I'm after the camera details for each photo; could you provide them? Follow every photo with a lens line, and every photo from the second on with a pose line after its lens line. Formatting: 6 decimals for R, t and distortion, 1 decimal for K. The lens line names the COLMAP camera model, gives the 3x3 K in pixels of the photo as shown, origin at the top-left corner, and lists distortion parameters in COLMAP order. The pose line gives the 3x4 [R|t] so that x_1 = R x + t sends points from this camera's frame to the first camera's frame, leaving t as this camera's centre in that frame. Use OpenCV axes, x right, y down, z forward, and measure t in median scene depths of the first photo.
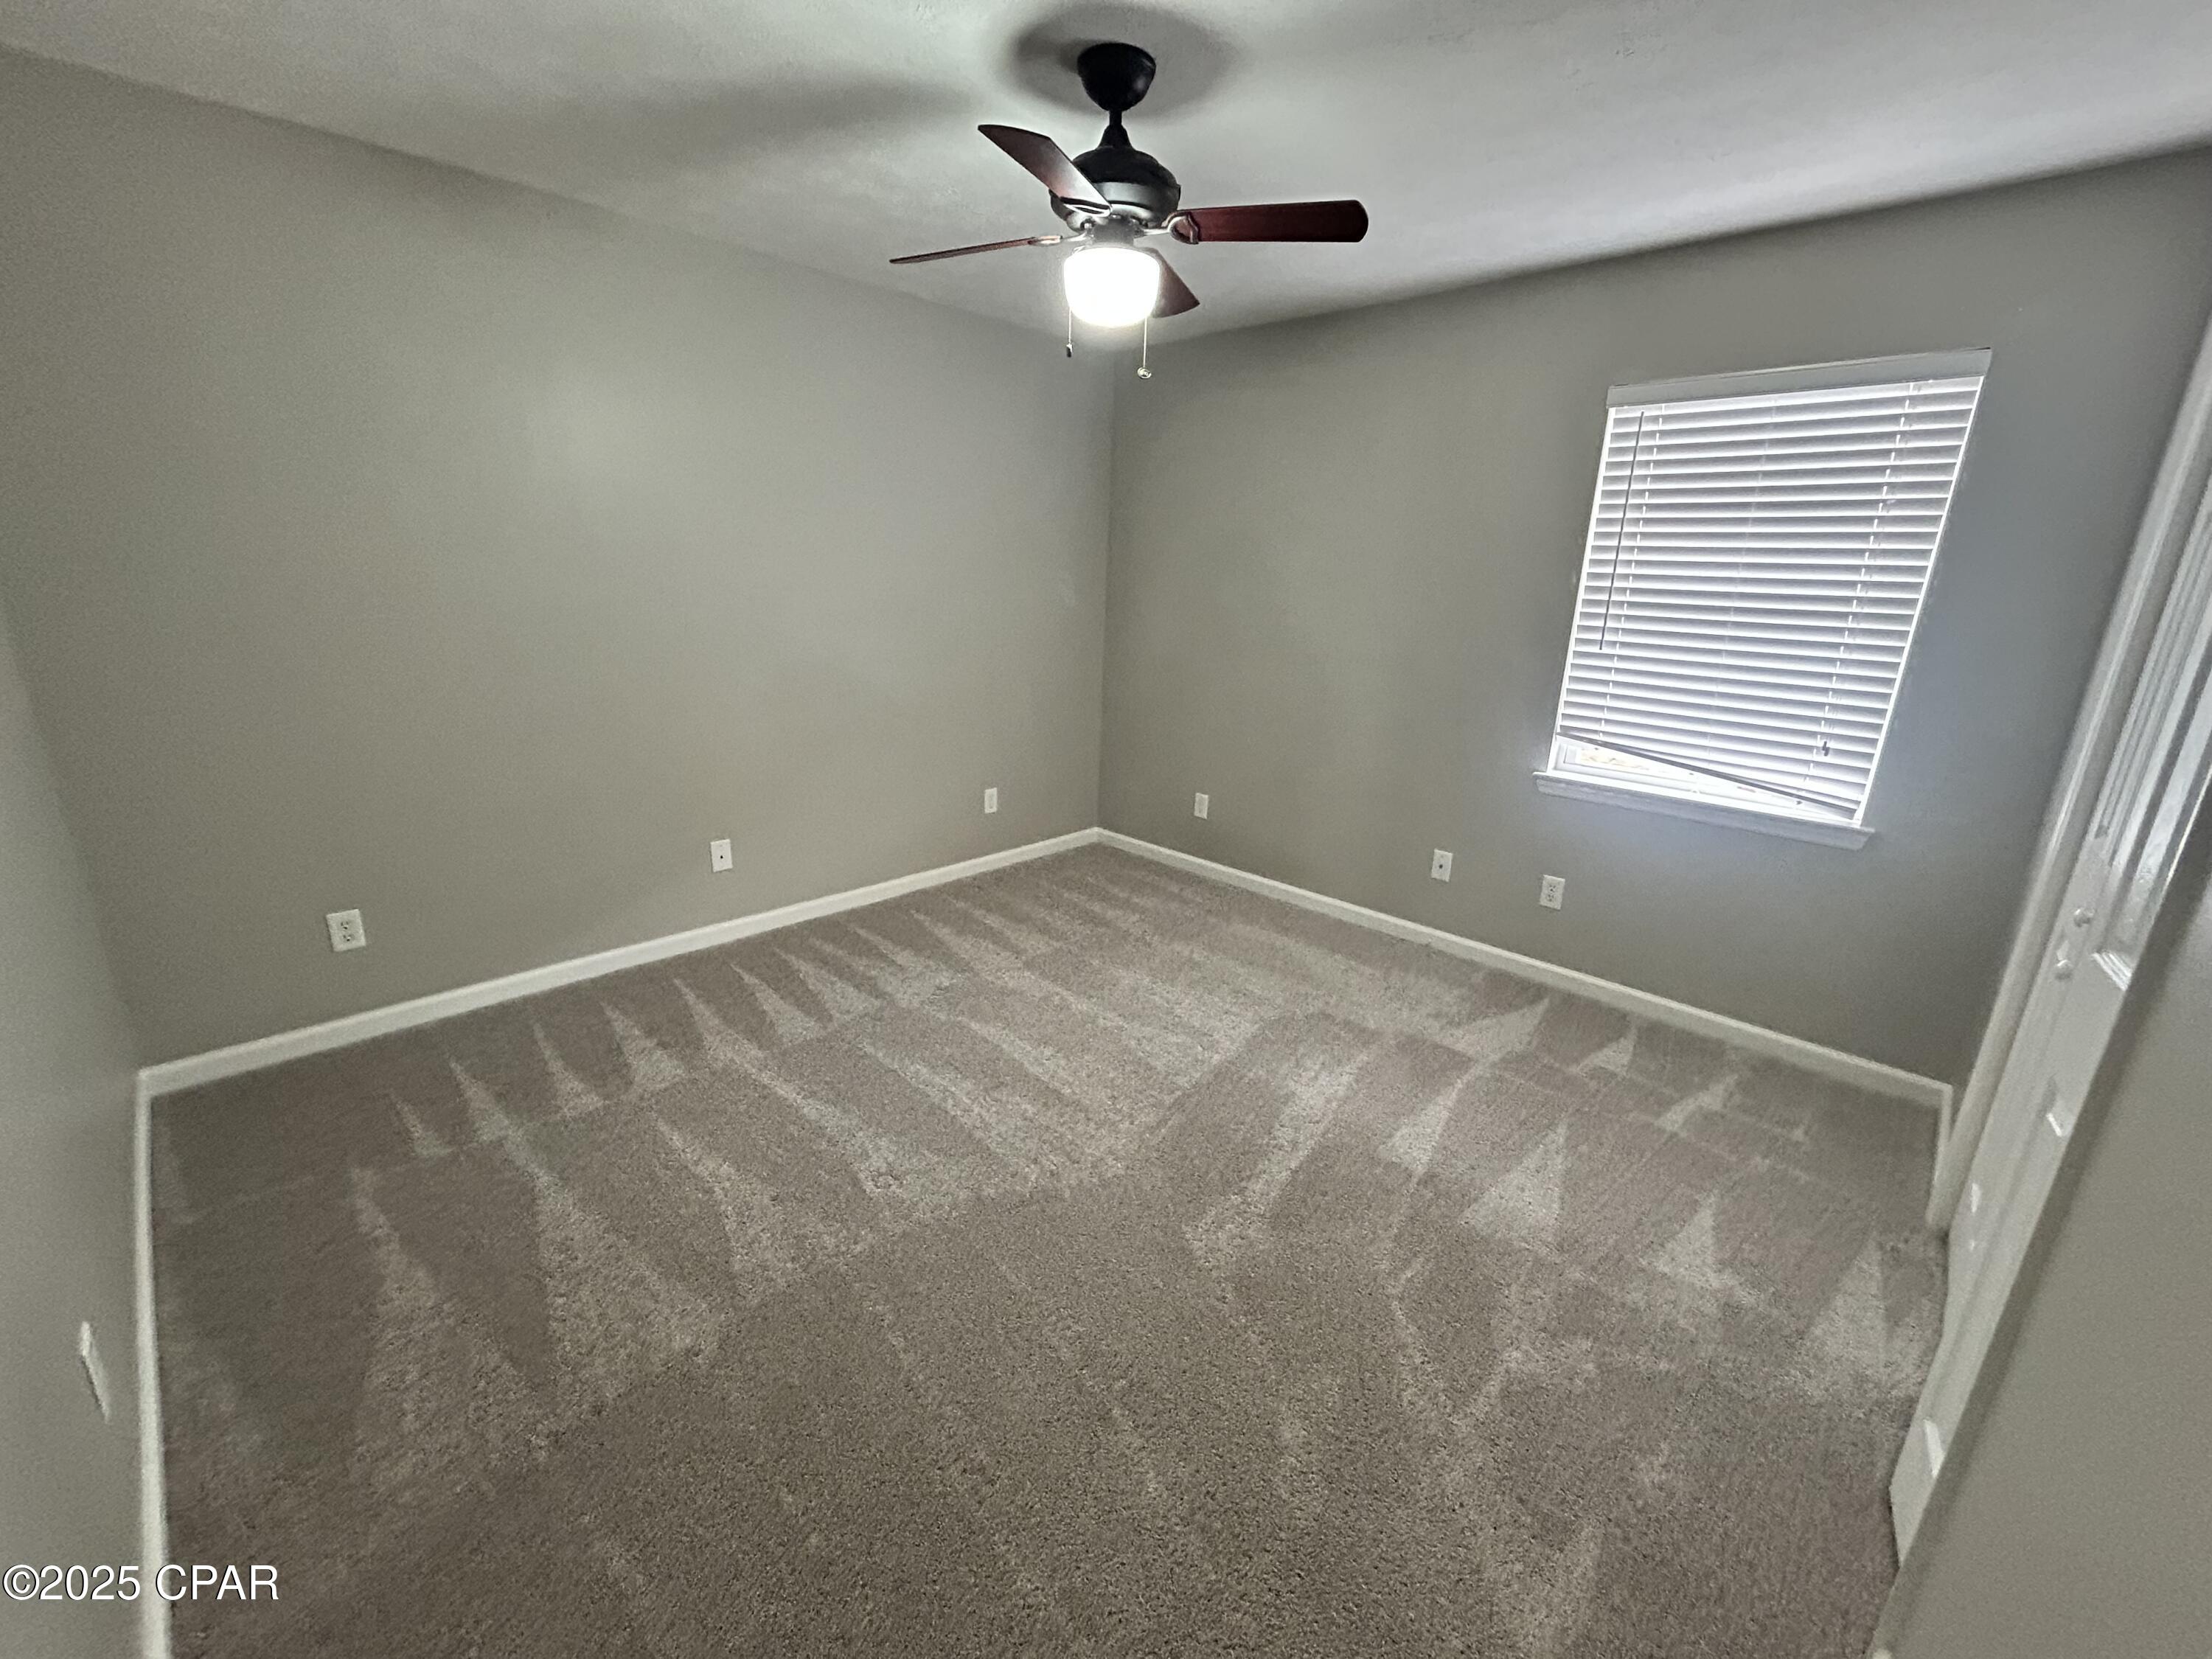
lens RADIAL K [[896.5, 0, 1104.3], [0, 896.5, 819.4], [0, 0, 1]] dist [-0.001974, 0.000364]
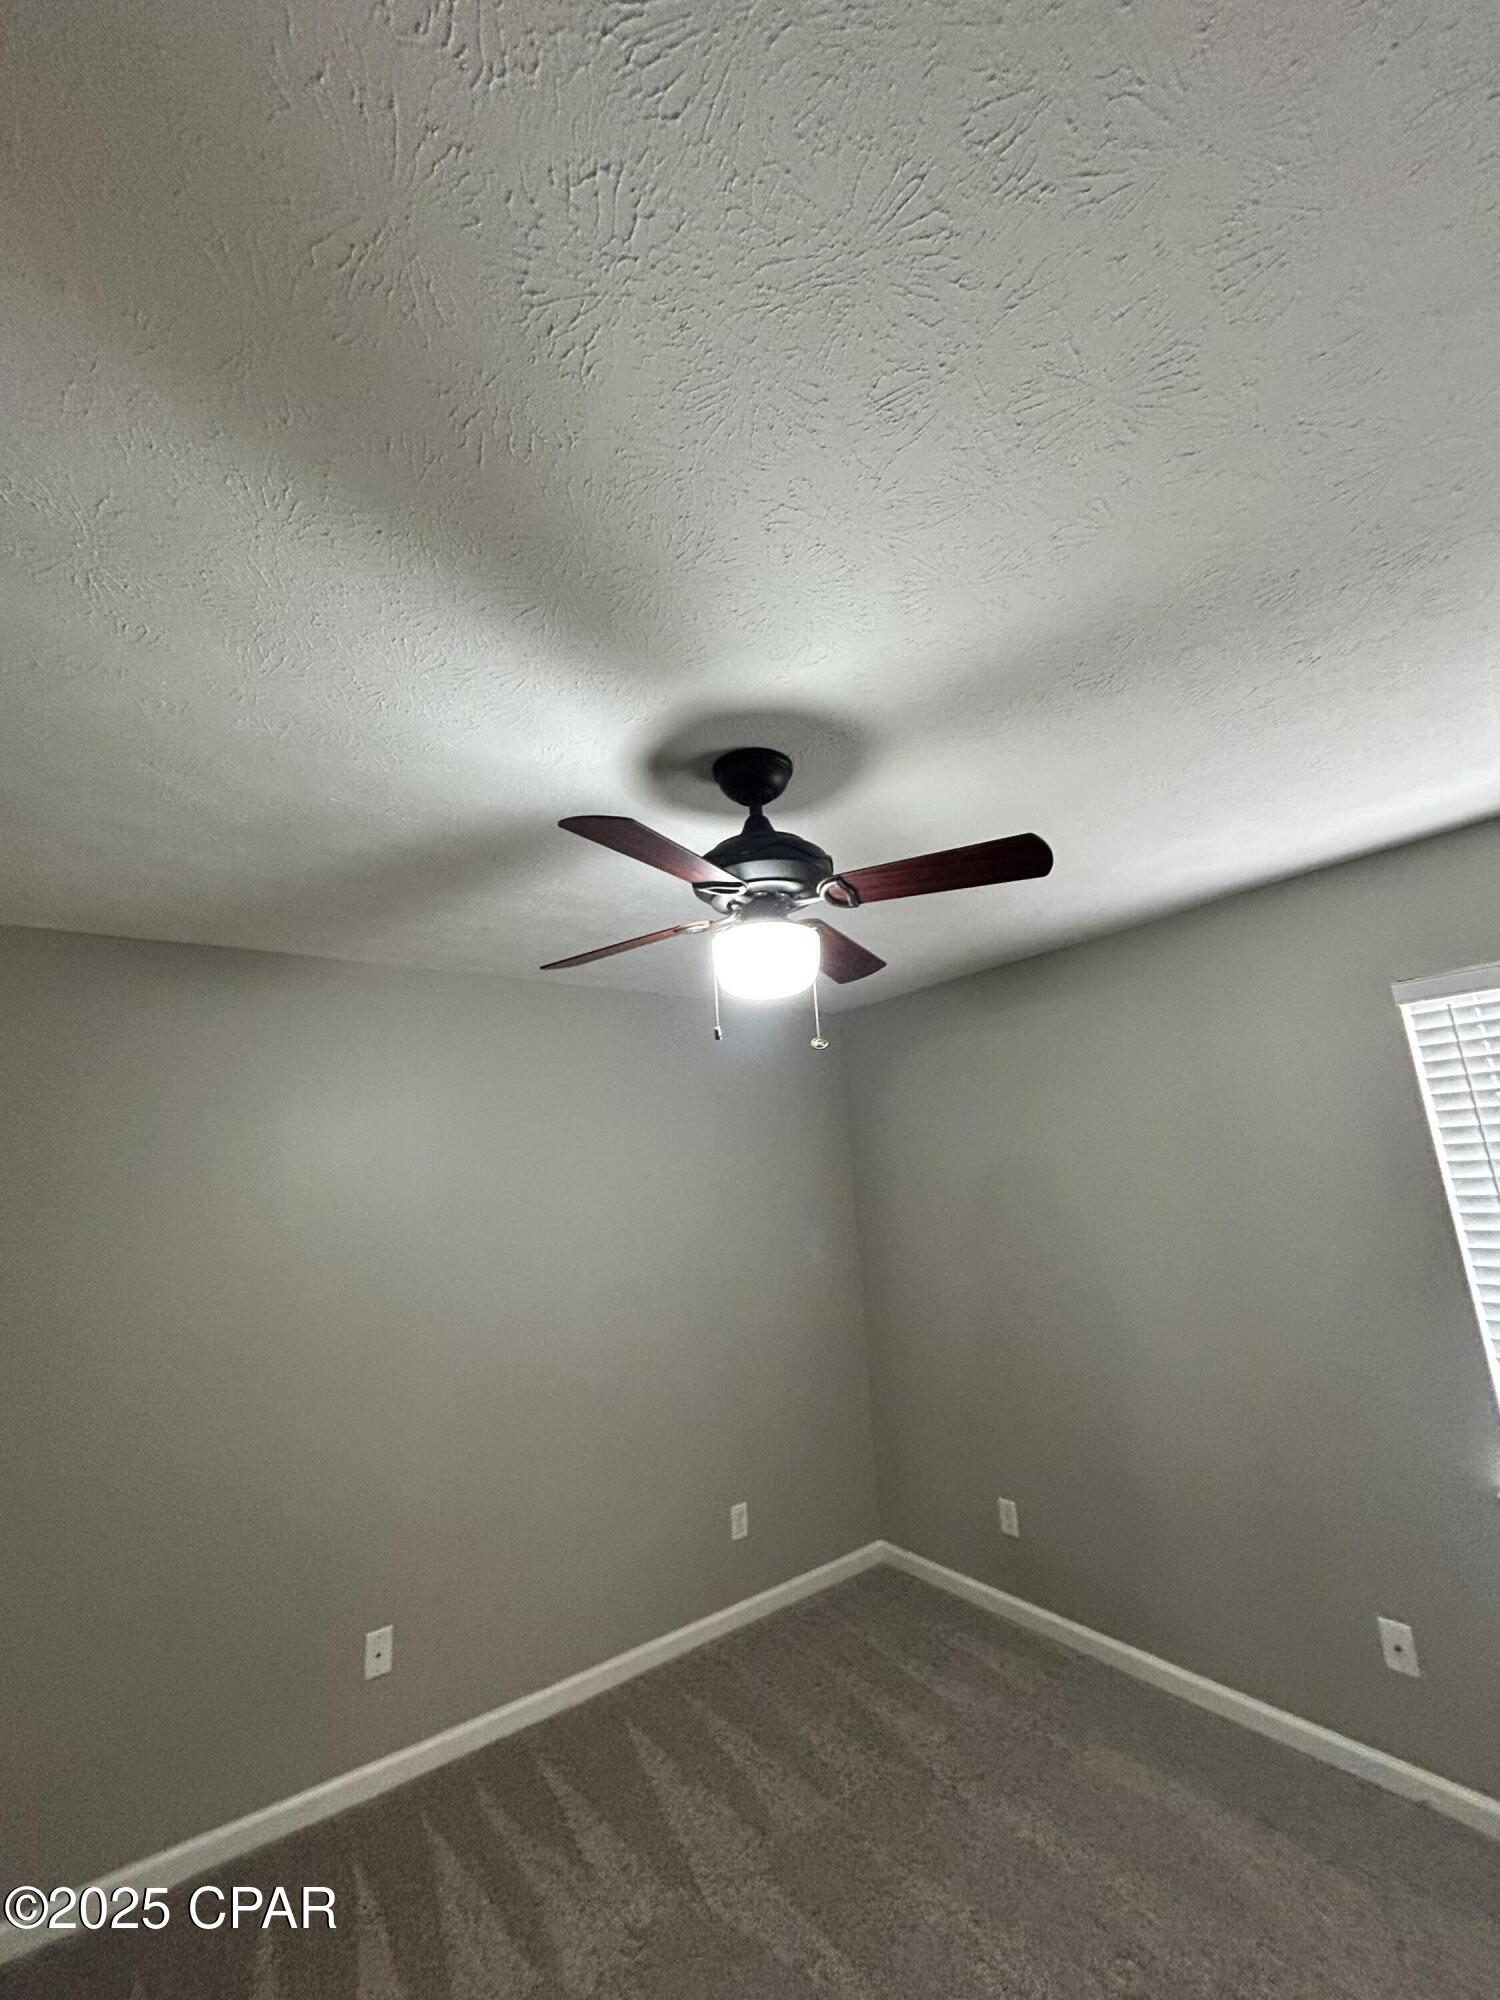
lens RADIAL K [[810.6, 0, 742.5], [0, 810.6, 990.0], [0, 0, 1]] dist [-0.001974, 0.000364]
pose [[0.981523, -0.125441, -0.144491, 0.094958], [0.039110, 0.870710, -0.490240, -0.178385], [0.187306, 0.475530, 0.859527, 0.321932]]
